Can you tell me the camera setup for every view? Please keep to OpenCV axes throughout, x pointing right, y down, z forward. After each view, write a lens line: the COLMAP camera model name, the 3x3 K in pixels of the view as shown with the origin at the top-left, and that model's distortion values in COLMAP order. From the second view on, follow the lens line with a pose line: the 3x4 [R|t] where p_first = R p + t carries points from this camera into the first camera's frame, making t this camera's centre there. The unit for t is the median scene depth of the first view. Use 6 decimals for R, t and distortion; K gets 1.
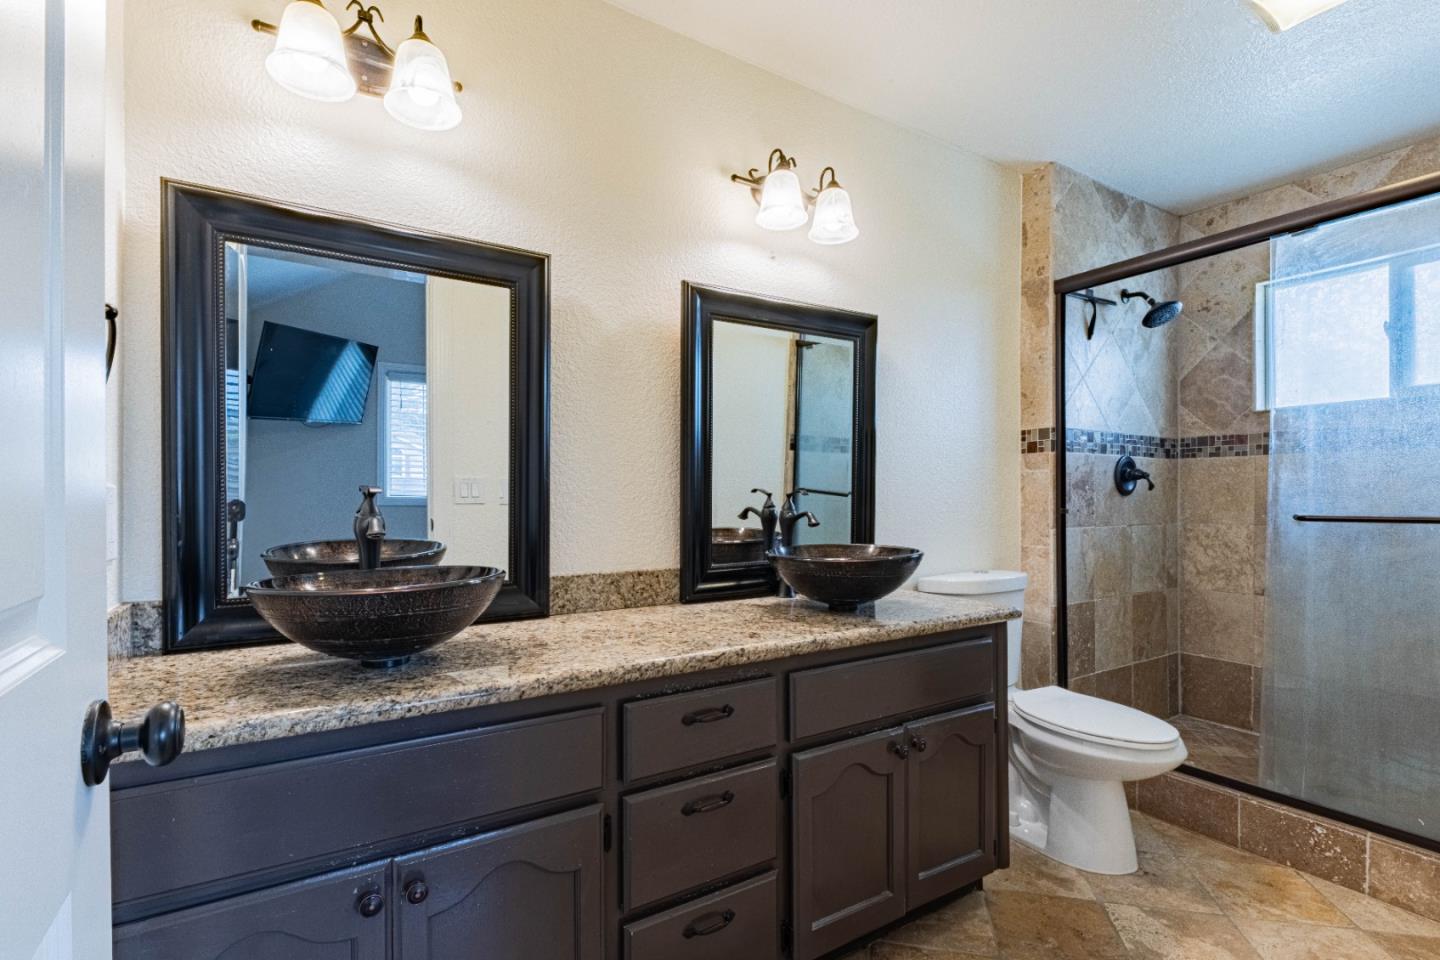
lens RADIAL K [[695.8, 0, 721.1], [0, 695.8, 490.0], [0, 0, 1]] dist [0.011077, 0.000341]
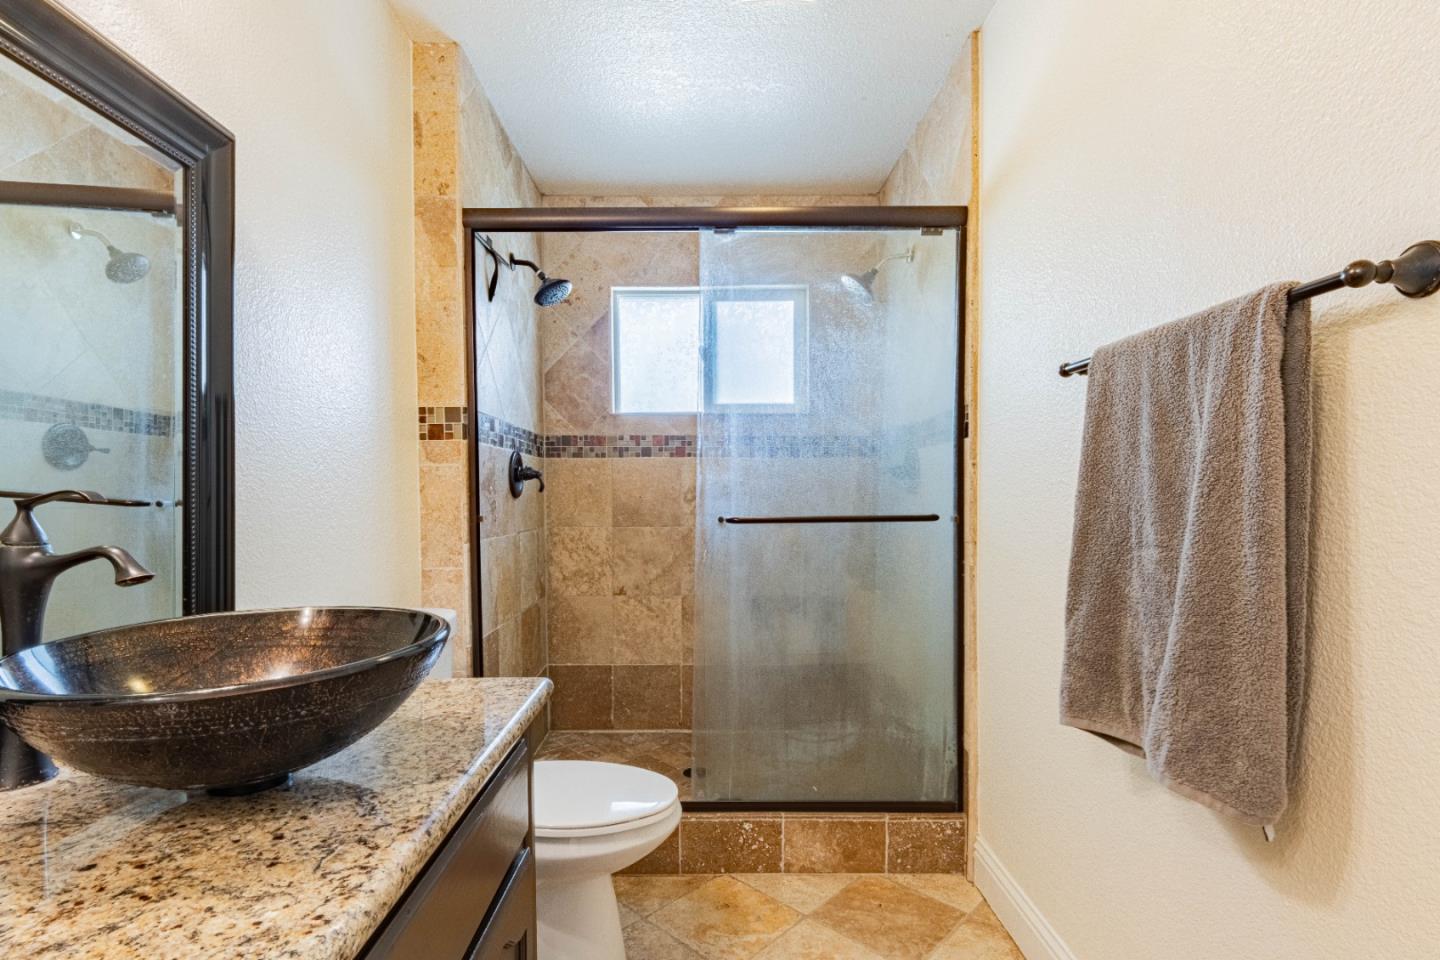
lens RADIAL K [[695.8, 0, 707.9], [0, 695.8, 510.8], [0, 0, 1]] dist [0.011077, 0.000341]
pose [[0.531337, -0.020620, 0.846910, -0.016523], [-0.003058, 0.999651, 0.026257, 0.000689], [-0.847155, -0.016541, 0.531088, 0.354311]]
